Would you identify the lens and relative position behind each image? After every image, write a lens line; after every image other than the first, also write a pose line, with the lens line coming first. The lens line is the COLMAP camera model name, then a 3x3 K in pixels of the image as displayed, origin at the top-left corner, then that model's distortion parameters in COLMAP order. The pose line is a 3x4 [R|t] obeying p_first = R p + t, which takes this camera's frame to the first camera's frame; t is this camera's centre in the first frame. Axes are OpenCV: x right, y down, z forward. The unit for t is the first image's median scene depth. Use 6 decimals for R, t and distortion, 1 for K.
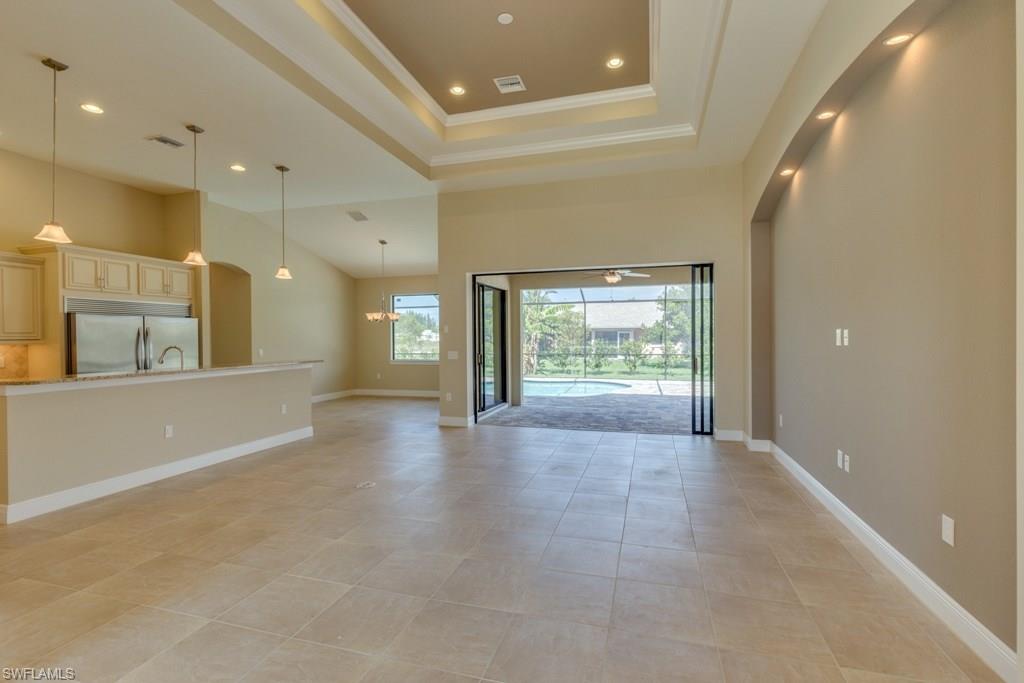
lens RADIAL K [[462.5, 0, 515.0], [0, 462.5, 338.7], [0, 0, 1]] dist [0.003254, -0.002440]
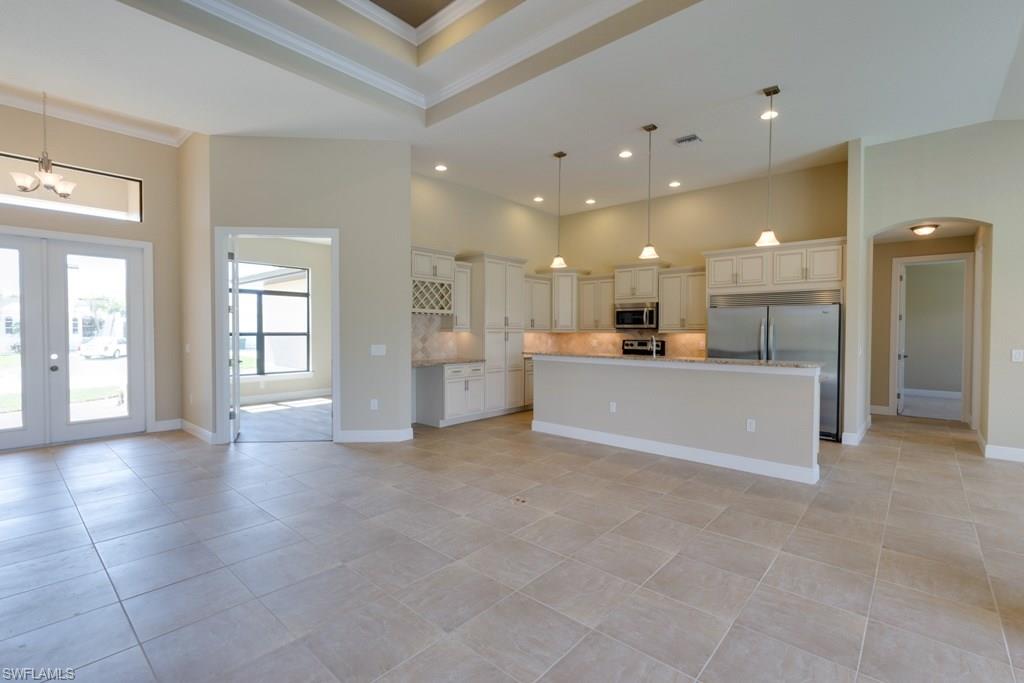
lens RADIAL K [[462.5, 0, 515.7], [0, 462.5, 342.3], [0, 0, 1]] dist [0.003254, -0.002440]
pose [[-0.418761, 0.028745, -0.907641, 0.298240], [-0.005758, 0.999395, 0.034307, -0.003129], [0.908078, 0.019593, -0.418342, 0.892772]]
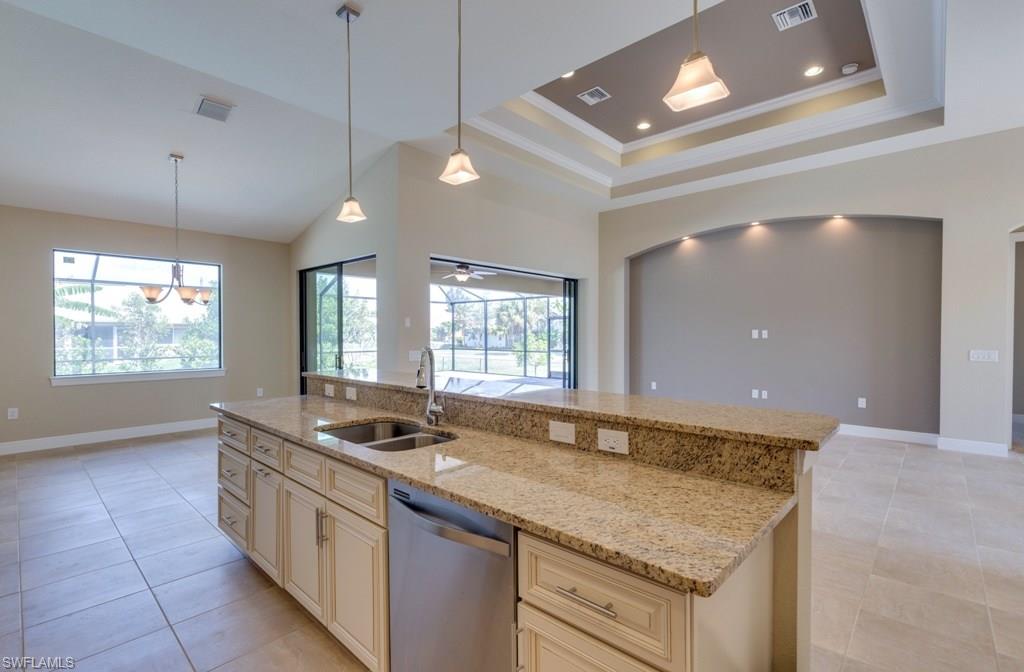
lens RADIAL K [[462.1, 0, 515.5], [0, 462.1, 338.1], [0, 0, 1]] dist [0.001993, -0.000833]
pose [[0.440767, -0.002001, 0.897619, -0.846236], [0.001047, 0.999998, 0.001715, 0.005434], [-0.897621, 0.000184, 0.440768, 0.559095]]
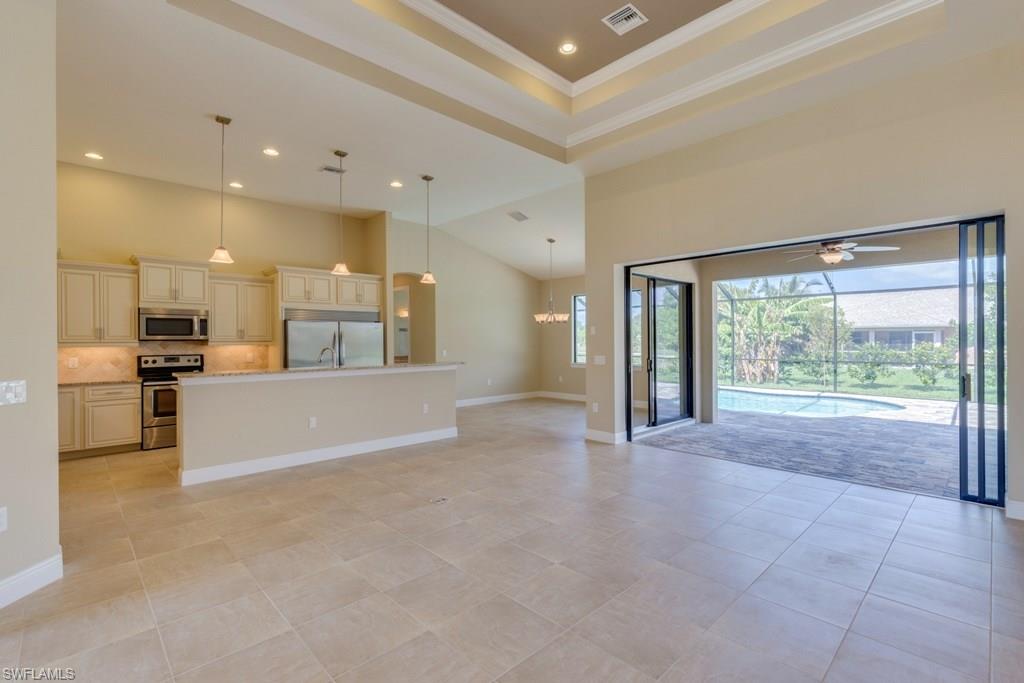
lens RADIAL K [[462.5, 0, 514.9], [0, 462.5, 339.1], [0, 0, 1]] dist [0.003254, -0.002440]
pose [[0.870334, 0.001213, -0.492460, 0.173615], [-0.002282, 0.999996, -0.001569, -0.002564], [0.492456, 0.002489, 0.870334, 0.178680]]
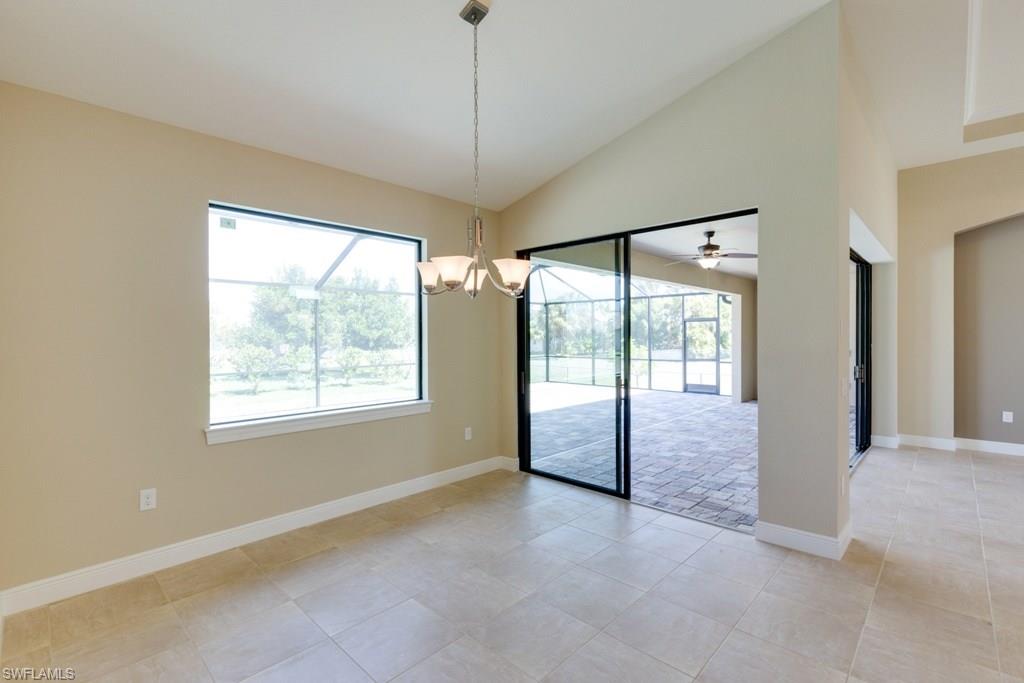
lens RADIAL K [[462.5, 0, 513.7], [0, 462.5, 340.1], [0, 0, 1]] dist [0.003254, -0.002440]
pose [[0.454656, -0.002016, 0.890665, -0.742523], [0.005755, 0.999983, -0.000674, -0.011038], [-0.890649, 0.005432, 0.454660, 1.198108]]
